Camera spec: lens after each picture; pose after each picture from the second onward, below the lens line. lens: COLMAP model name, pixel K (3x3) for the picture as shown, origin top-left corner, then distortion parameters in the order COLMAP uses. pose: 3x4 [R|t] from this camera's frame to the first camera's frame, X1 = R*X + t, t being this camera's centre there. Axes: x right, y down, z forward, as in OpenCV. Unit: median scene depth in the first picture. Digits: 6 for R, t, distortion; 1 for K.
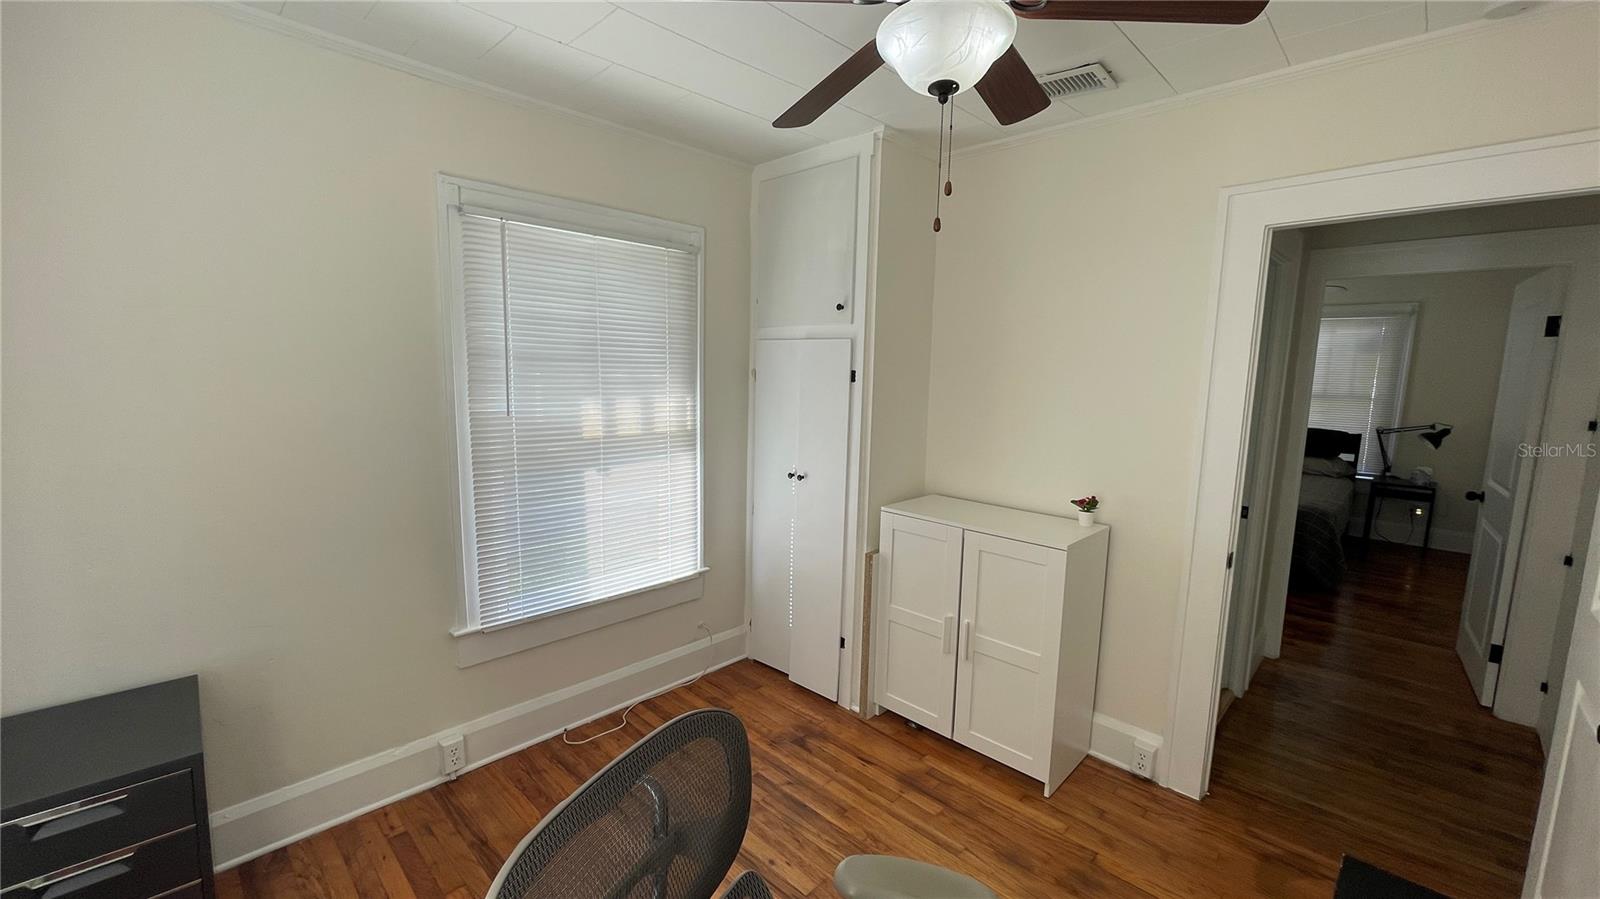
lens RADIAL K [[643.1, 0, 801.7], [0, 643.1, 451.8], [0, 0, 1]] dist [0.000489, -0.000807]
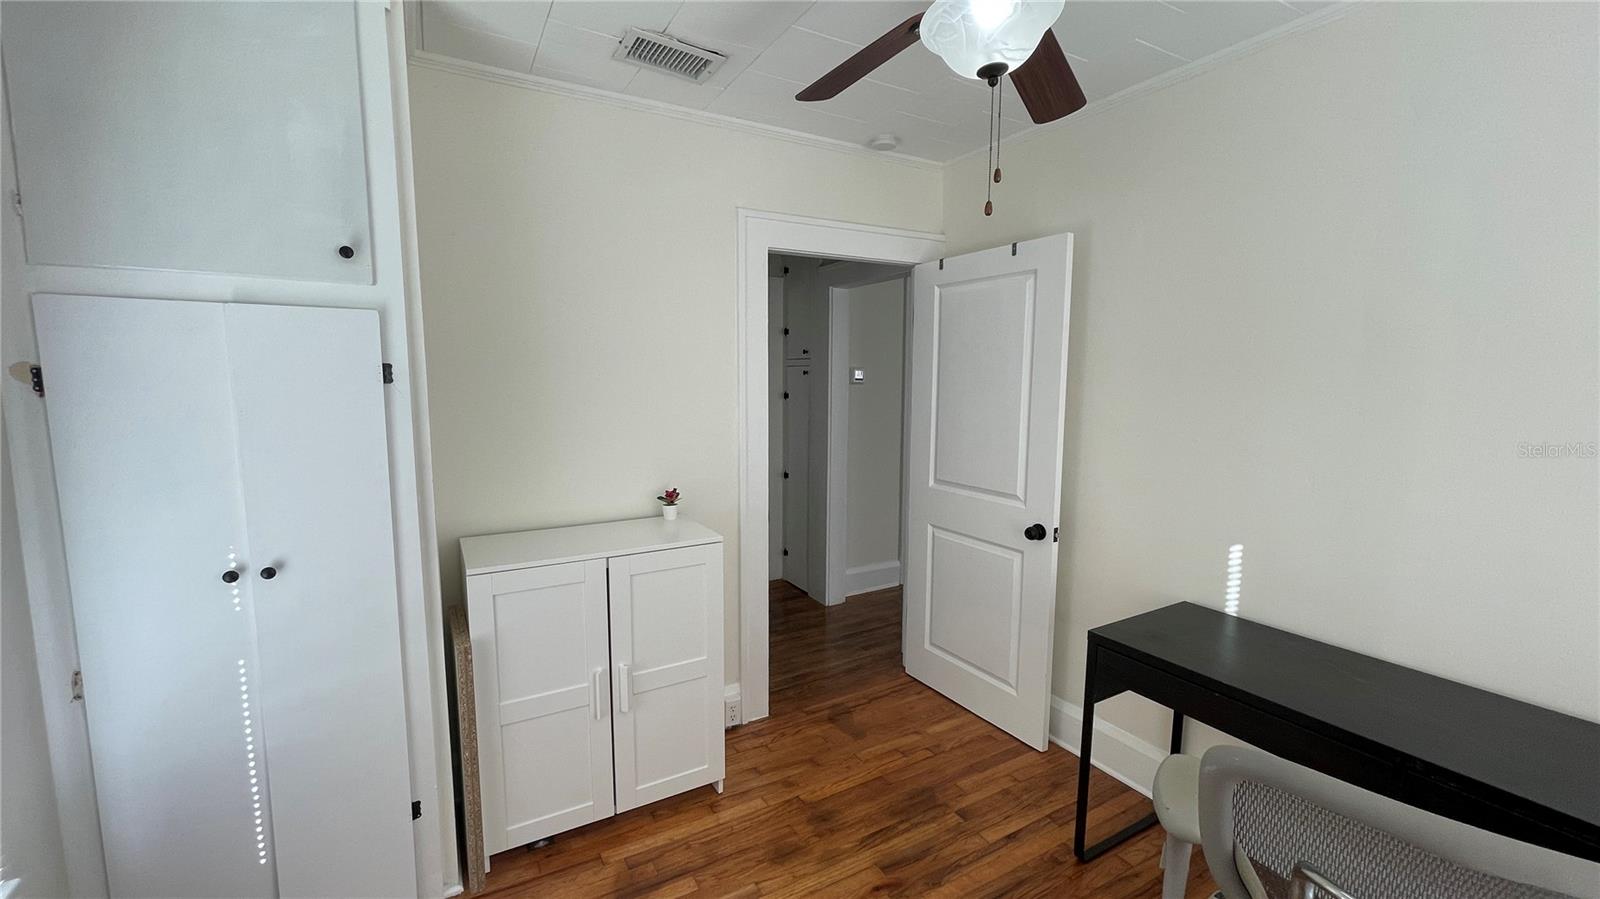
lens RADIAL K [[643.1, 0, 800.7], [0, 643.1, 454.2], [0, 0, 1]] dist [0.000489, -0.000807]
pose [[0.282143, -0.140324, 0.949055, -0.424202], [0.129517, 0.985760, 0.107247, -0.063166], [-0.950590, 0.092660, 0.296299, 0.508034]]
